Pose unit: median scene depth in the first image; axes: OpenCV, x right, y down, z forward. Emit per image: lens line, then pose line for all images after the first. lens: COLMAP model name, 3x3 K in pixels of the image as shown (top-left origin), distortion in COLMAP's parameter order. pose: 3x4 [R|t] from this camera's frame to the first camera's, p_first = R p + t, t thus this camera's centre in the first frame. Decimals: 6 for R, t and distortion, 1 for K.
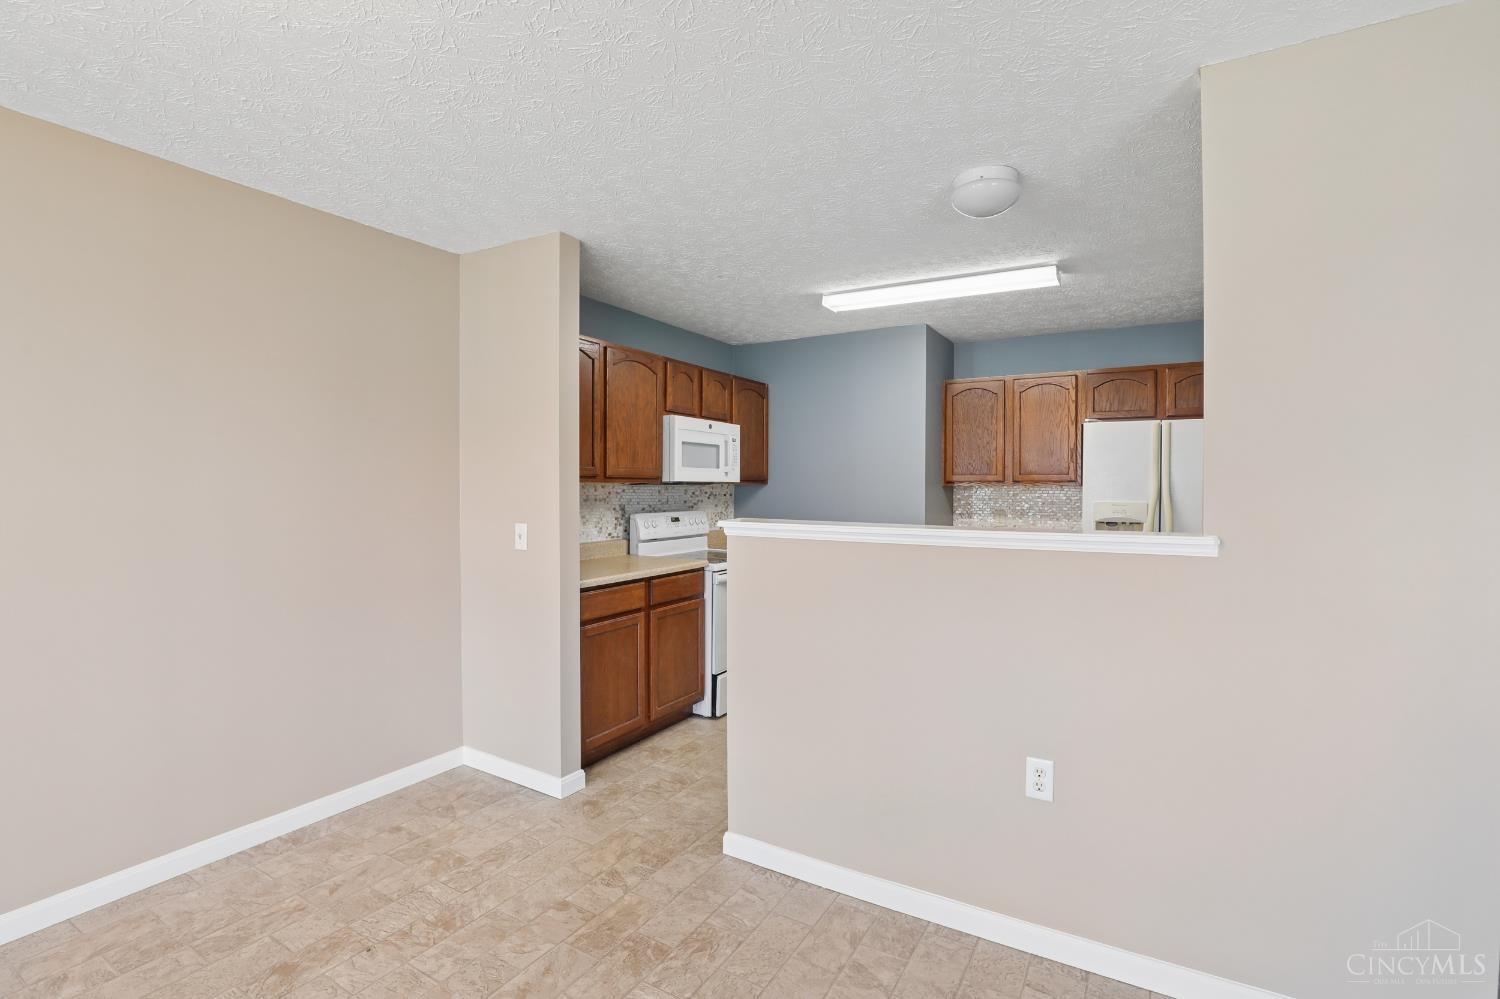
lens RADIAL K [[693.4, 0, 741.3], [0, 693.4, 488.7], [0, 0, 1]] dist [-0.030233, 0.006461]
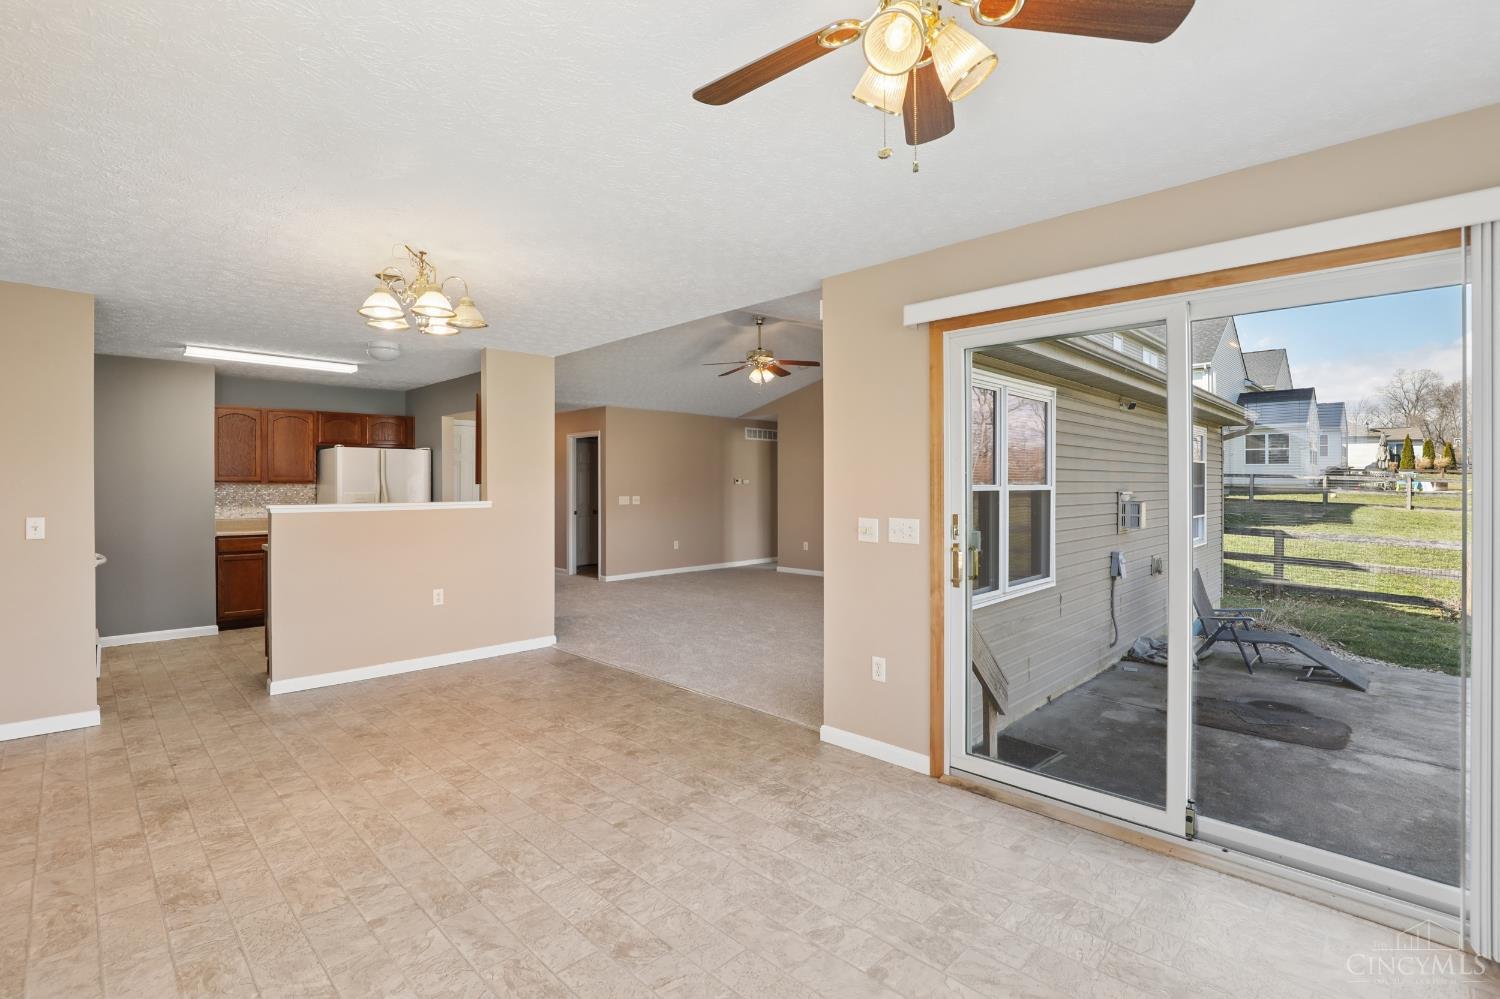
lens RADIAL K [[693.4, 0, 747.8], [0, 693.4, 487.5], [0, 0, 1]] dist [-0.030233, 0.006461]
pose [[0.231905, -0.007955, 0.972706, -0.854605], [0.000827, 0.999968, 0.007981, -0.007864], [-0.972738, -0.001046, 0.231904, -0.352545]]
